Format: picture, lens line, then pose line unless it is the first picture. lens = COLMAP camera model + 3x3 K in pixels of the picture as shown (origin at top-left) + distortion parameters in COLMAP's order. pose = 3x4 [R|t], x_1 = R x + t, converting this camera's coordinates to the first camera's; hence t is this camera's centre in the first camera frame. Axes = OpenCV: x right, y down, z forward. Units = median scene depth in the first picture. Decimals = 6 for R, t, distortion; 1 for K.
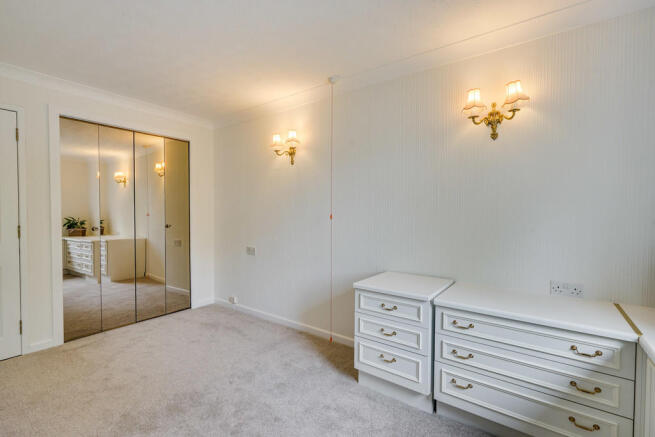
lens RADIAL K [[305.1, 0, 327.5], [0, 305.1, 218.5], [0, 0, 1]] dist [-0.000433, -0.000275]
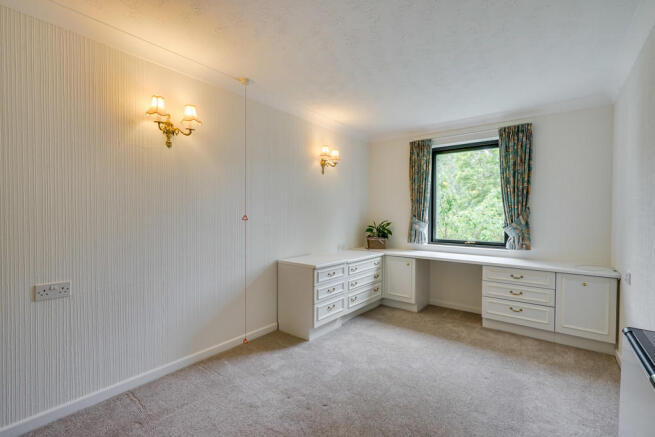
lens RADIAL K [[299.0, 0, 324.1], [0, 299.0, 224.7], [0, 0, 1]] dist [0.000127, 0.000419]
pose [[0.007912, -0.040504, 0.999148, -0.961662], [0.016205, 0.999053, 0.040372, -0.020117], [-0.999837, 0.015872, 0.008561, 0.737787]]
